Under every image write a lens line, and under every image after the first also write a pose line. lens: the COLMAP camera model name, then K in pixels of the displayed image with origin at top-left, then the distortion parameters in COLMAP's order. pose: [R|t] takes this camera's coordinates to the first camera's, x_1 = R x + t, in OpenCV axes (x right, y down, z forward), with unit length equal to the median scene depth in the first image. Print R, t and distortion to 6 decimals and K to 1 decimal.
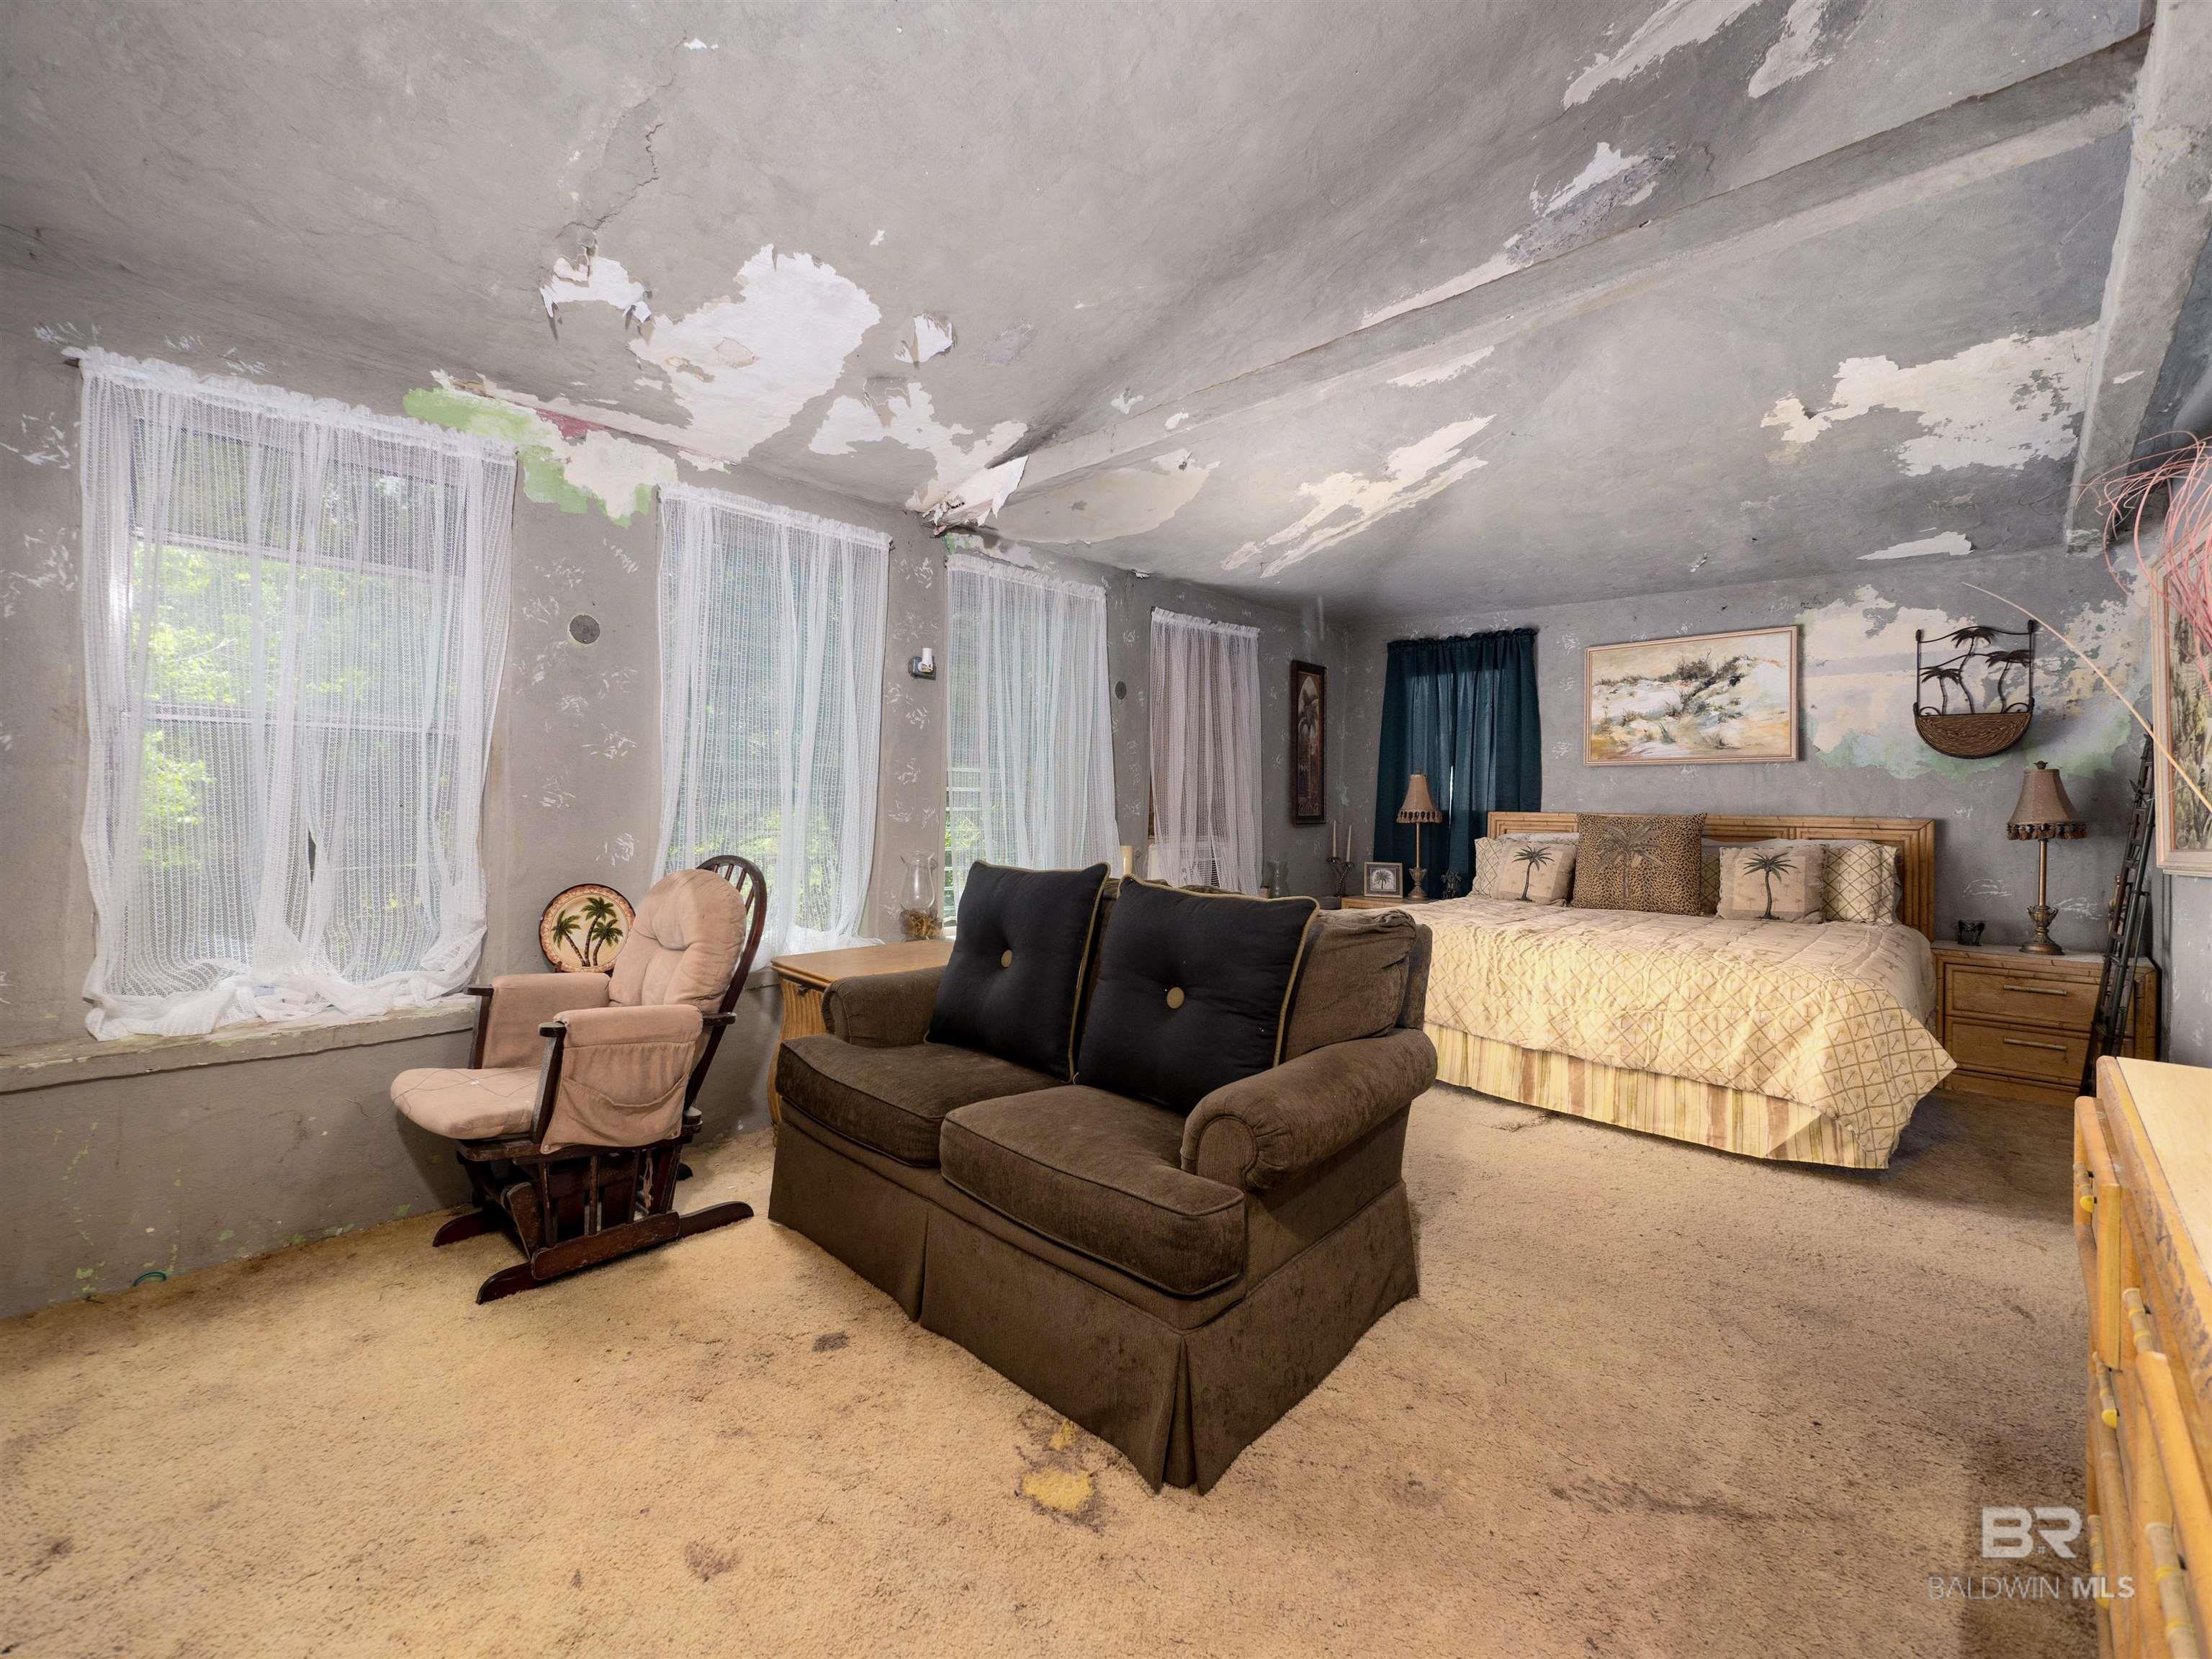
lens RADIAL K [[933.5, 0, 1092.0], [0, 933.5, 826.8], [0, 0, 1]] dist [-0.000898, -0.000048]
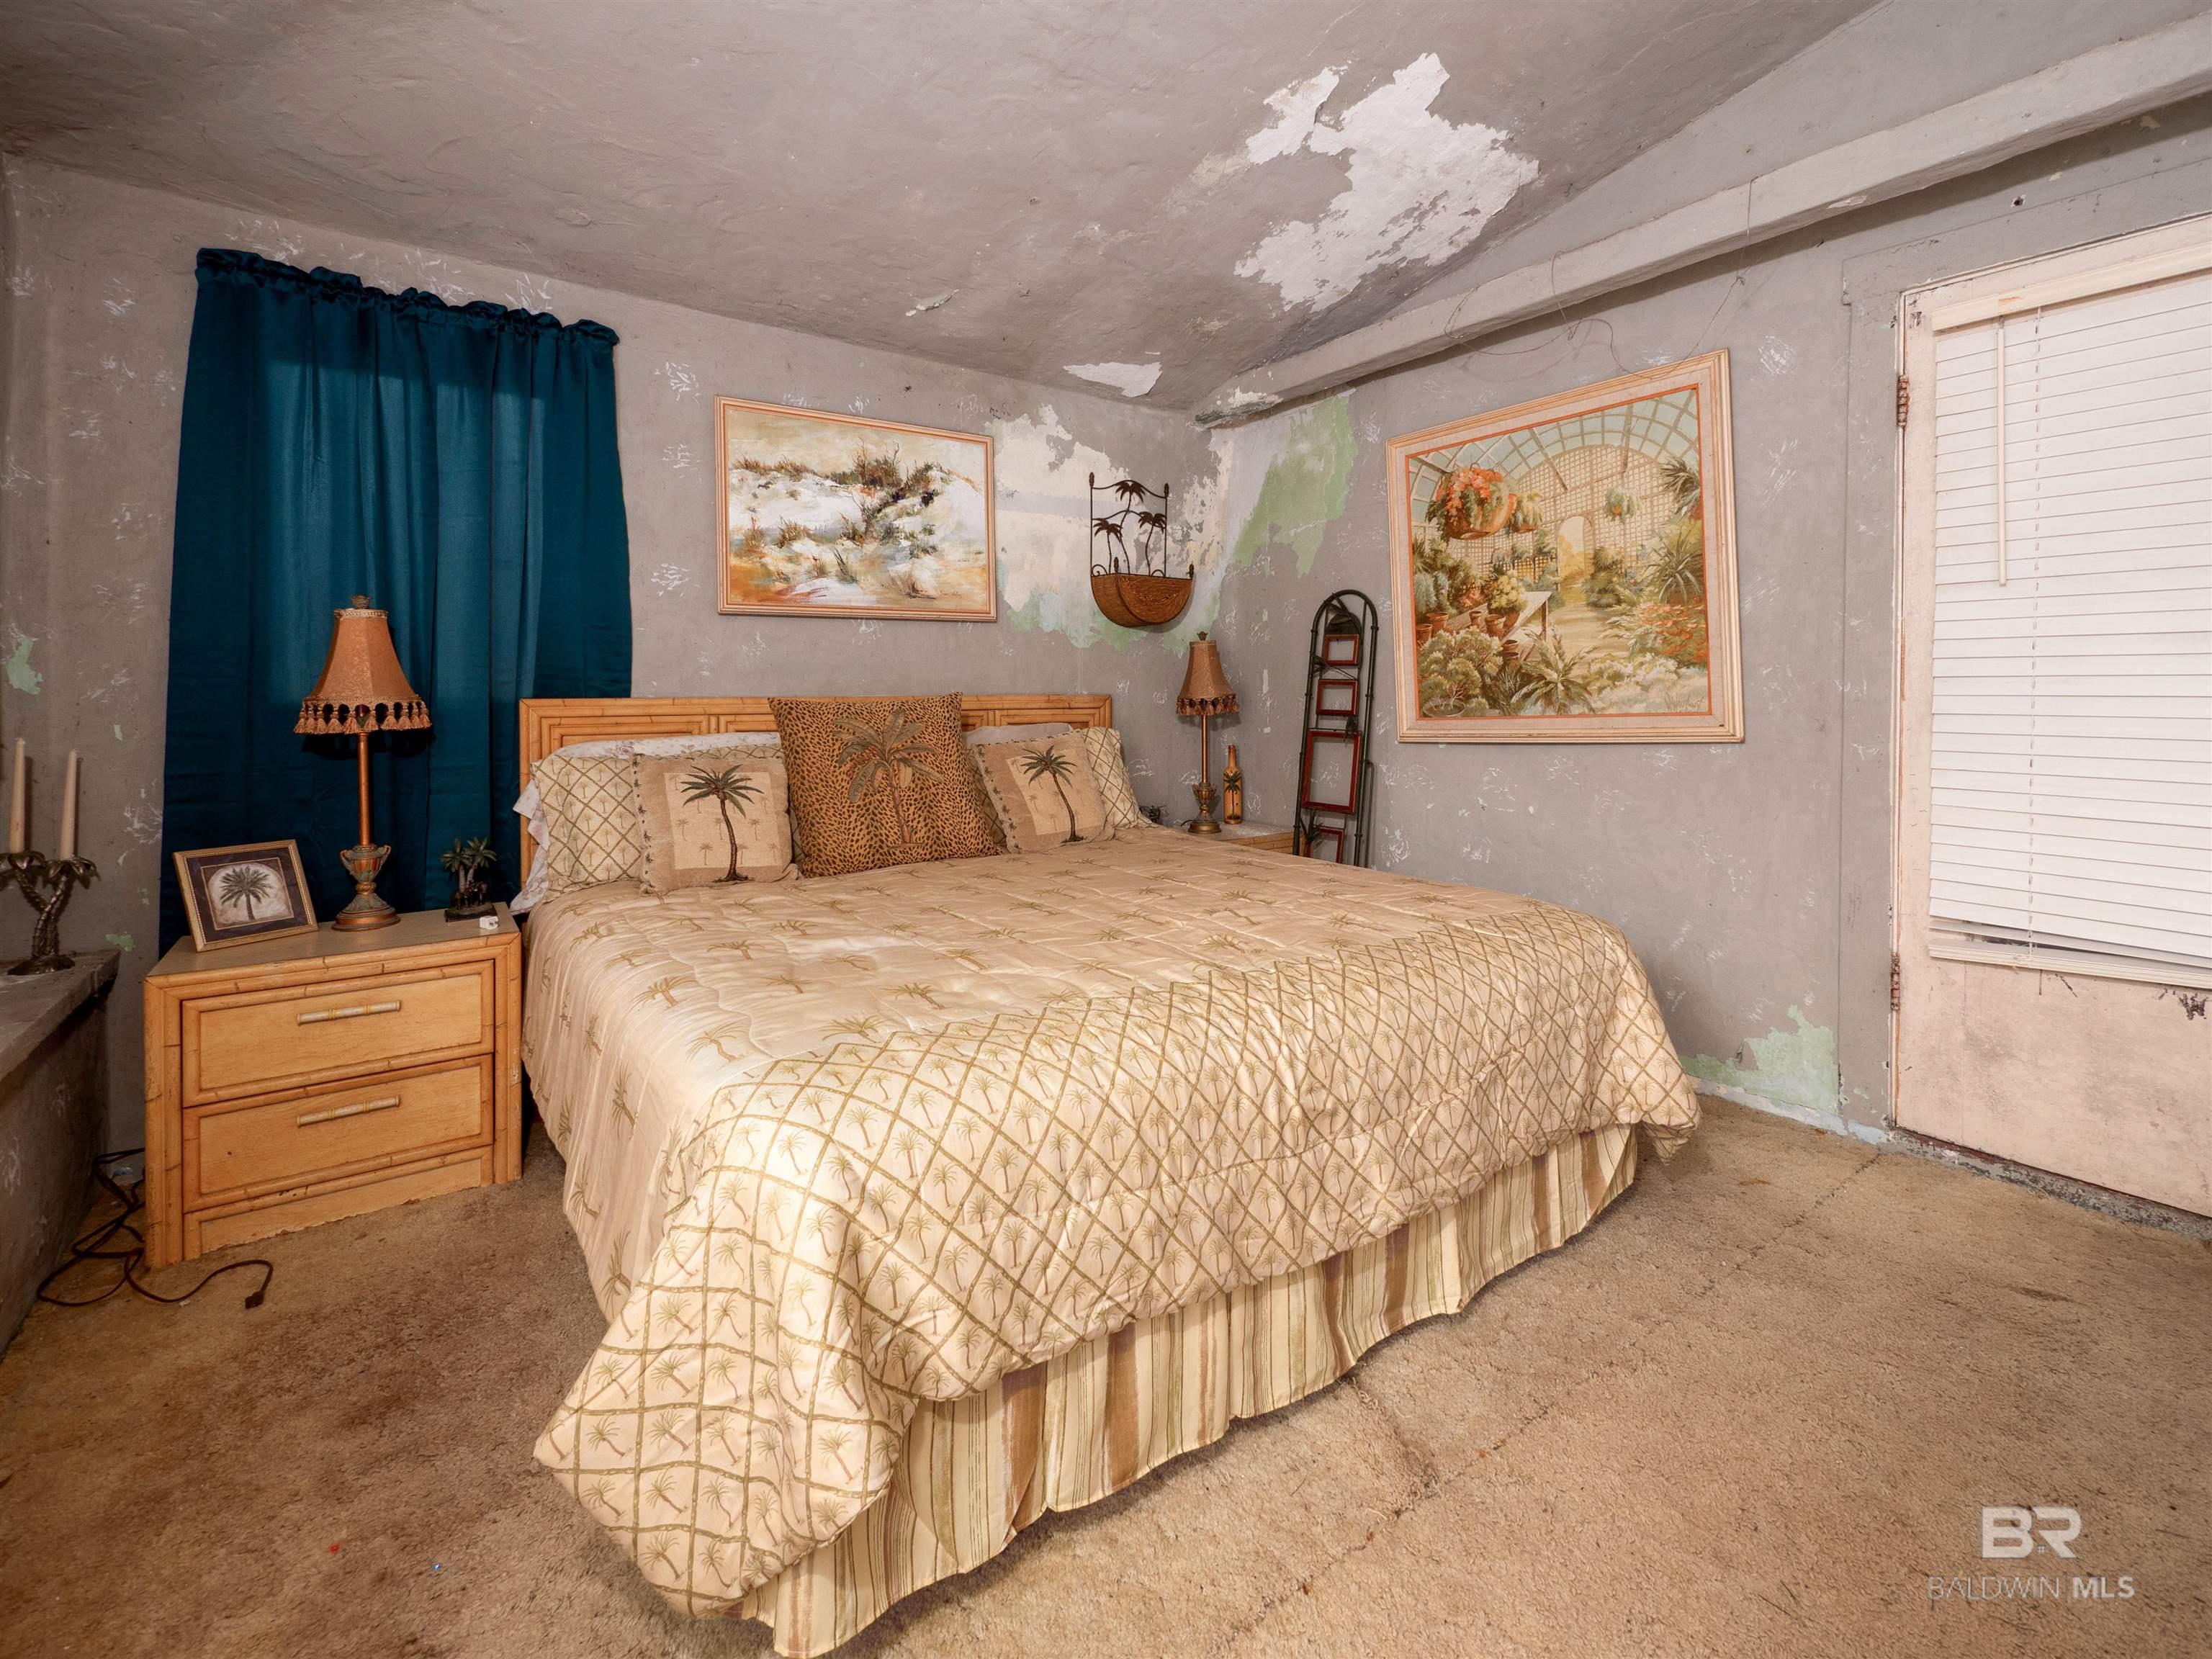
lens RADIAL K [[971.7, 0, 1103.7], [0, 971.7, 697.9], [0, 0, 1]] dist [-0.003589, -0.000289]
pose [[0.201799, -0.024028, 0.979132, 0.013066], [0.032779, 0.999305, 0.017767, -0.018954], [-0.978878, 0.028510, 0.202446, 0.734035]]
